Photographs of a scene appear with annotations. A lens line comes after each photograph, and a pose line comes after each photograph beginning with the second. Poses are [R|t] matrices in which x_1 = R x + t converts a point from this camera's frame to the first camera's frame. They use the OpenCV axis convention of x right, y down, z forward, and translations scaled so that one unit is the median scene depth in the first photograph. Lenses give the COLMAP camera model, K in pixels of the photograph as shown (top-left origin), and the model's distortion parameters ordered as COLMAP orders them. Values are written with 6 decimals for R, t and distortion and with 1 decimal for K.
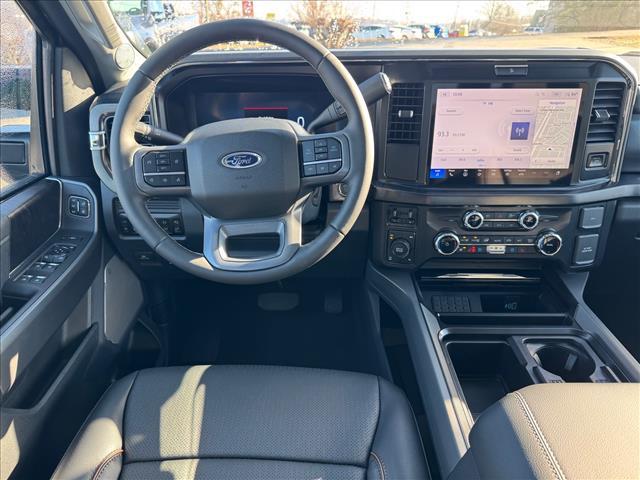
lens RADIAL K [[474.1, 0, 320.0], [0, 474.1, 240.0], [0, 0, 1]] dist [0.002241, 0.000330]
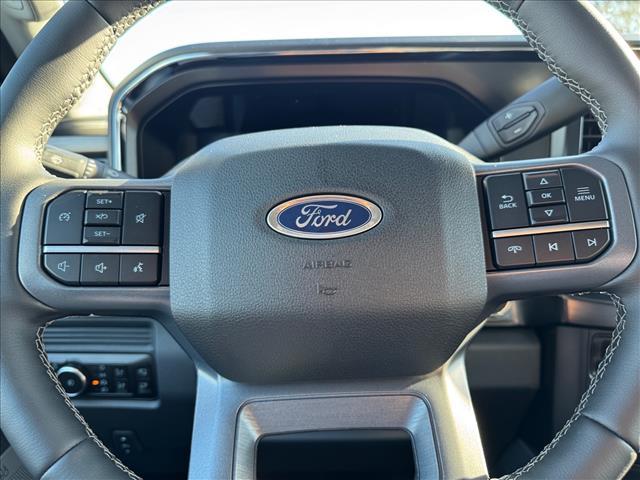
lens RADIAL K [[474.1, 0, 320.0], [0, 474.1, 240.0], [0, 0, 1]] dist [0.002241, 0.000330]
pose [[0.999433, 0.033633, -0.001269, -0.162863], [-0.032697, 0.961285, -0.273608, -0.054126], [-0.007983, 0.273494, 0.961841, 0.650582]]
